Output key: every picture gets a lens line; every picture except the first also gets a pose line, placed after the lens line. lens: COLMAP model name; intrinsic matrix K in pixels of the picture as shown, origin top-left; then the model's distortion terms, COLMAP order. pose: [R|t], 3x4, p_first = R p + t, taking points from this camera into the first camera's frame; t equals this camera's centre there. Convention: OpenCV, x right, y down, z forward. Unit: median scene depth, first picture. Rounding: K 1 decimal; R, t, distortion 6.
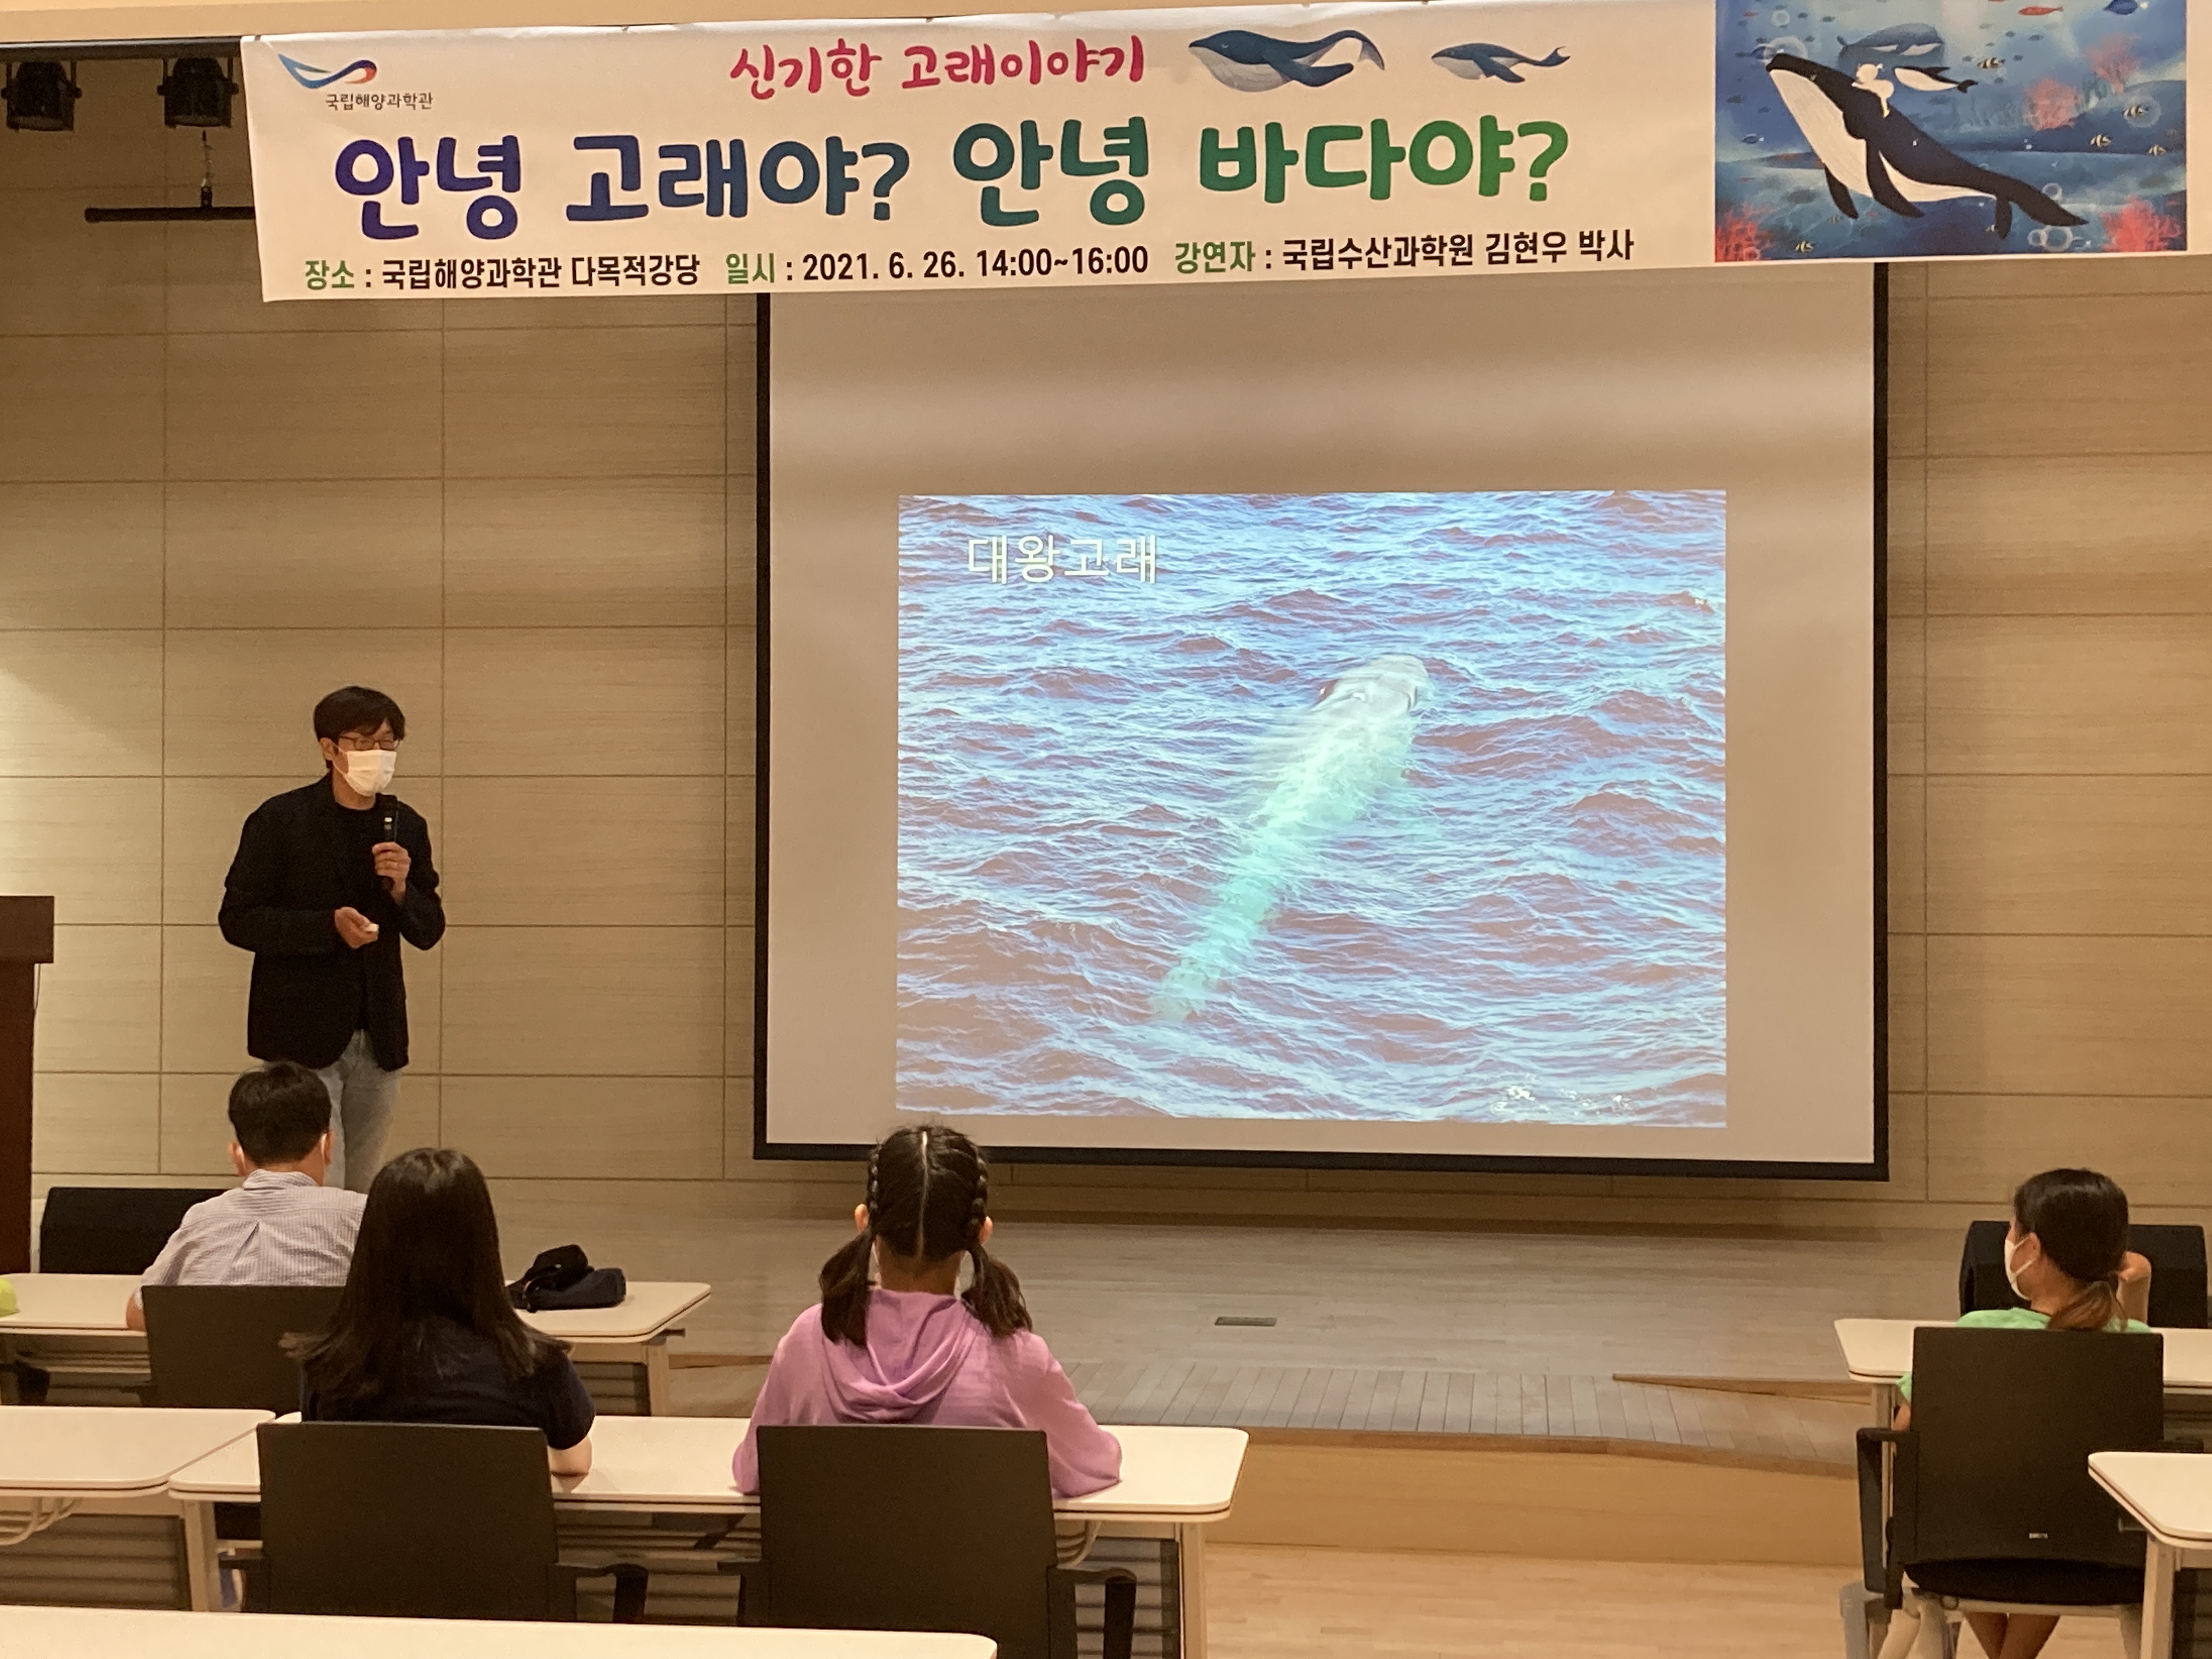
lens RADIAL K [[3309.1, 0, 1106.0], [0, 3309.1, 829.5], [0, 0, 1]] dist [0.214066, -0.834167]
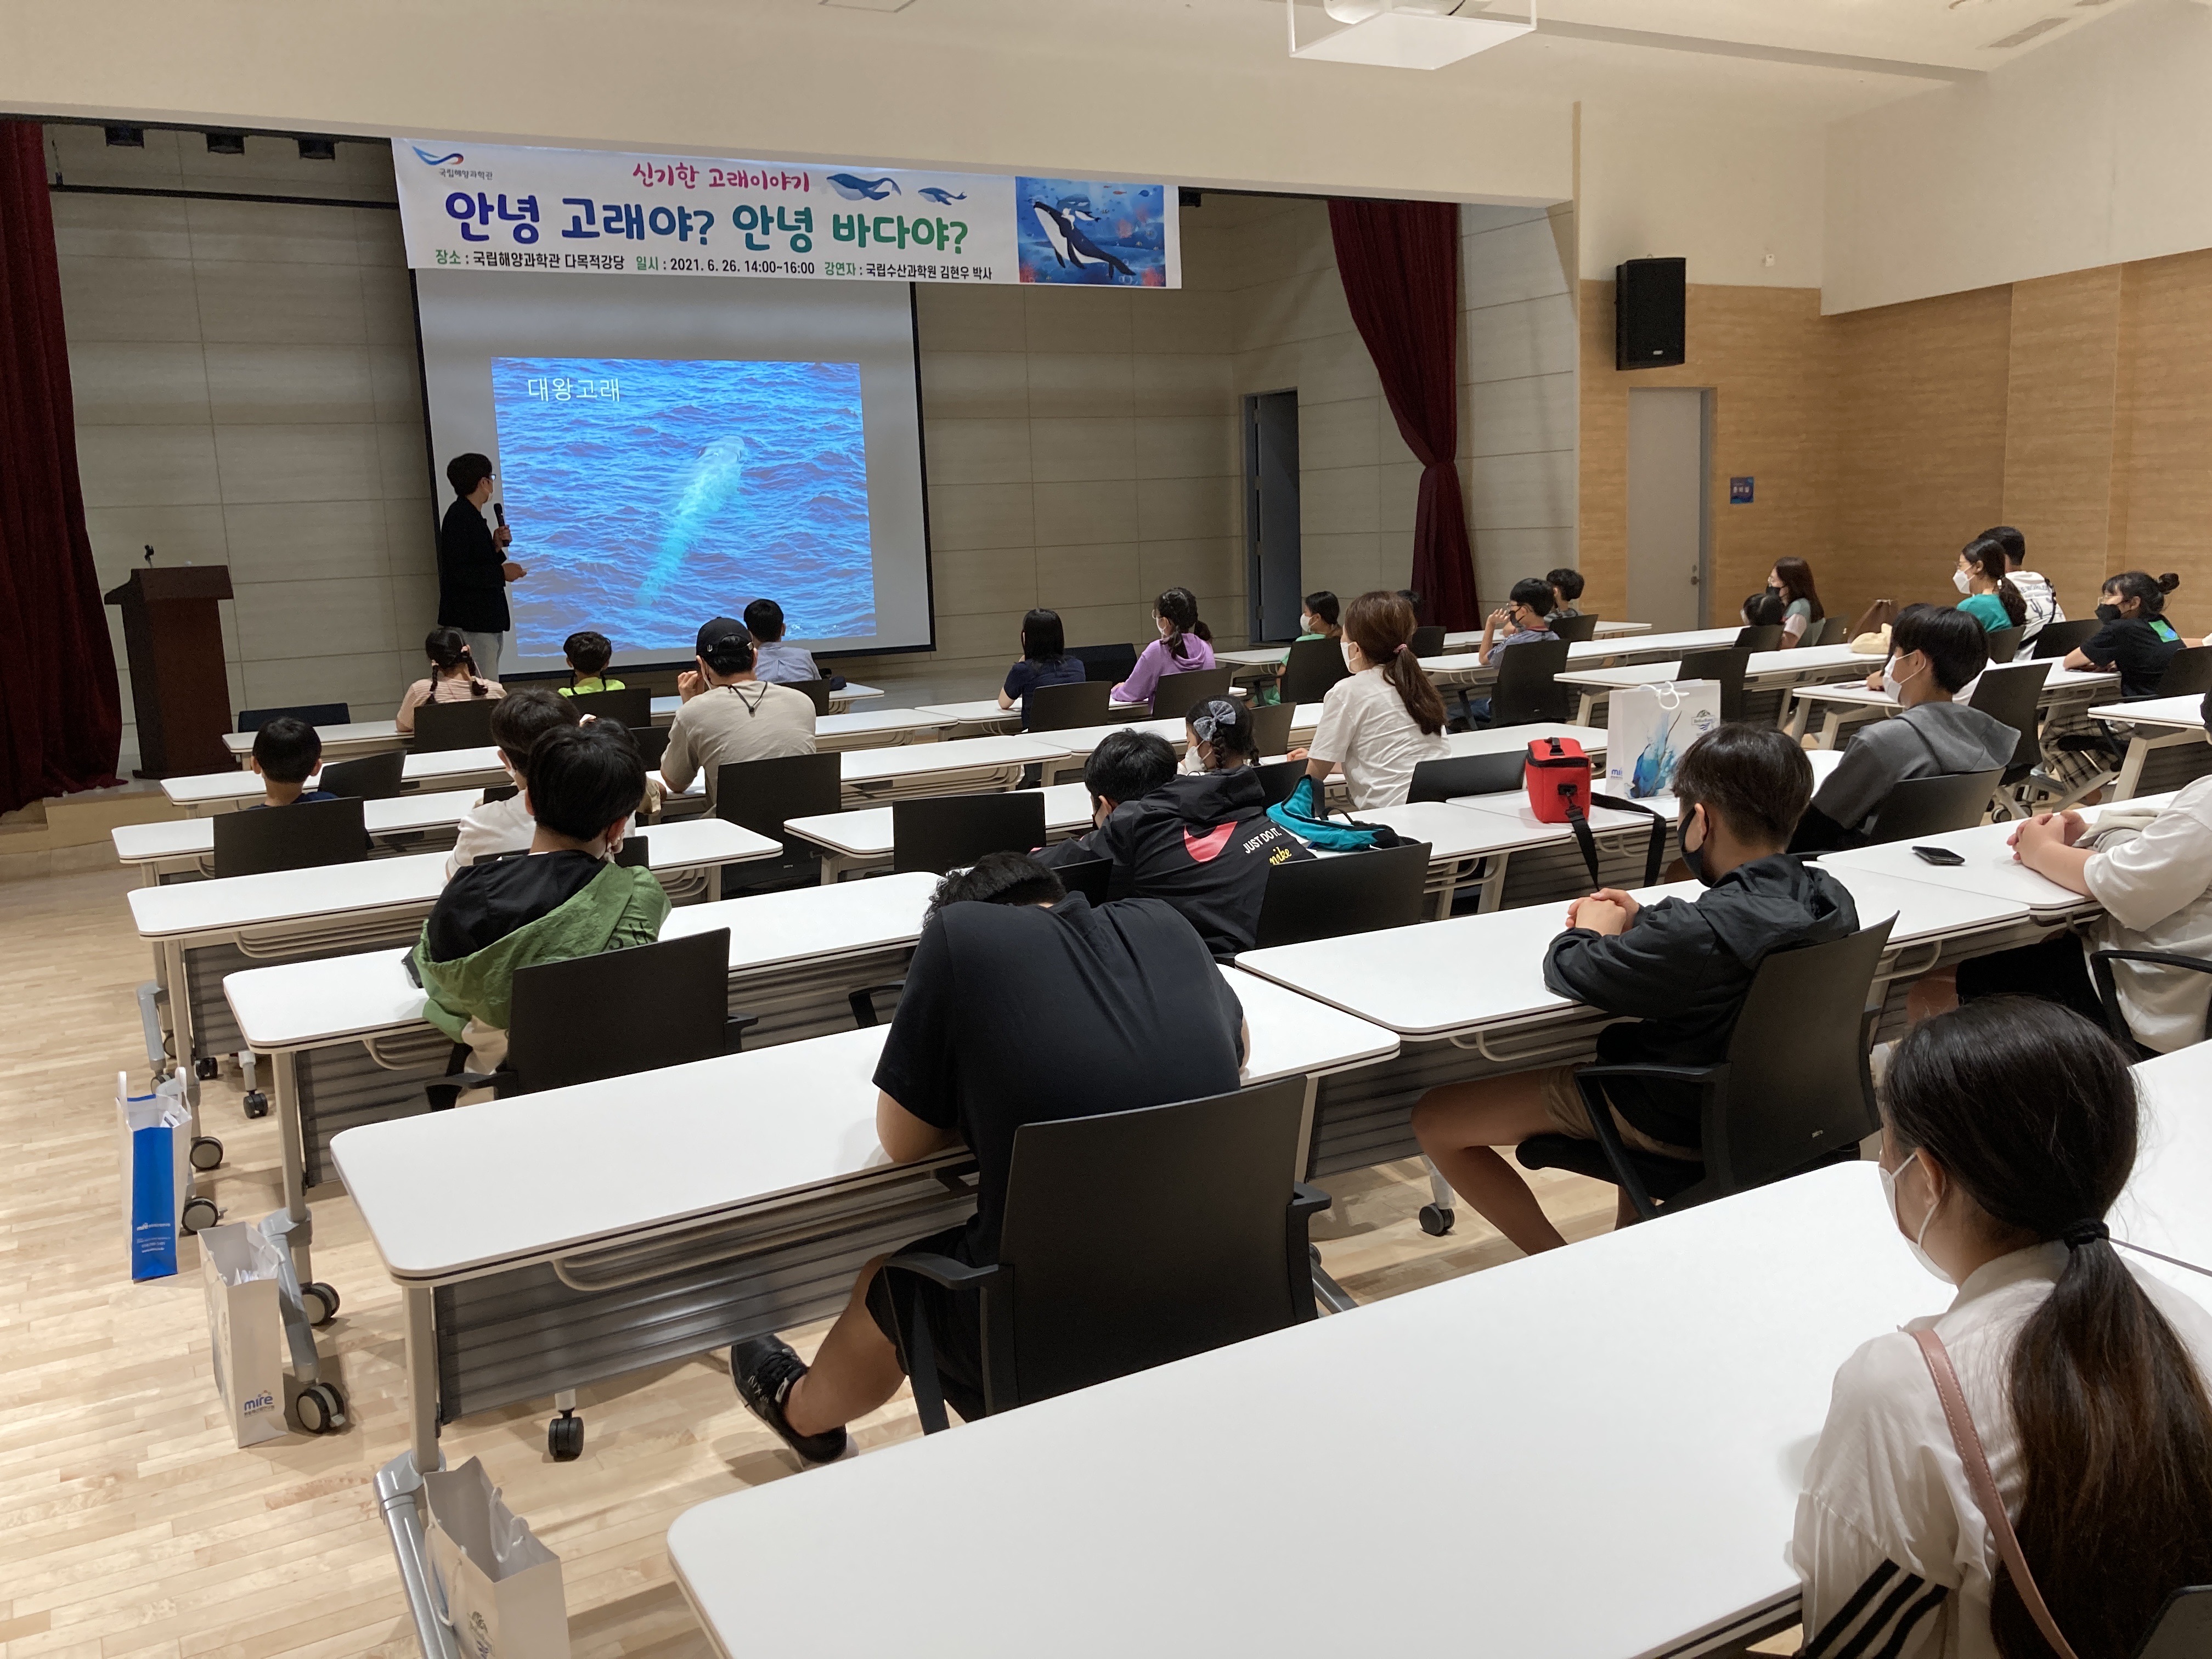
lens RADIAL K [[1807.7, 0, 1106.0], [0, 1807.7, 829.5], [0, 0, 1]] dist [-0.003898, -0.006348]
pose [[0.806164, -0.130090, 0.577214, -0.606308], [0.034864, 0.984280, 0.173140, 0.009255], [-0.590664, -0.119455, 0.798027, -0.210763]]
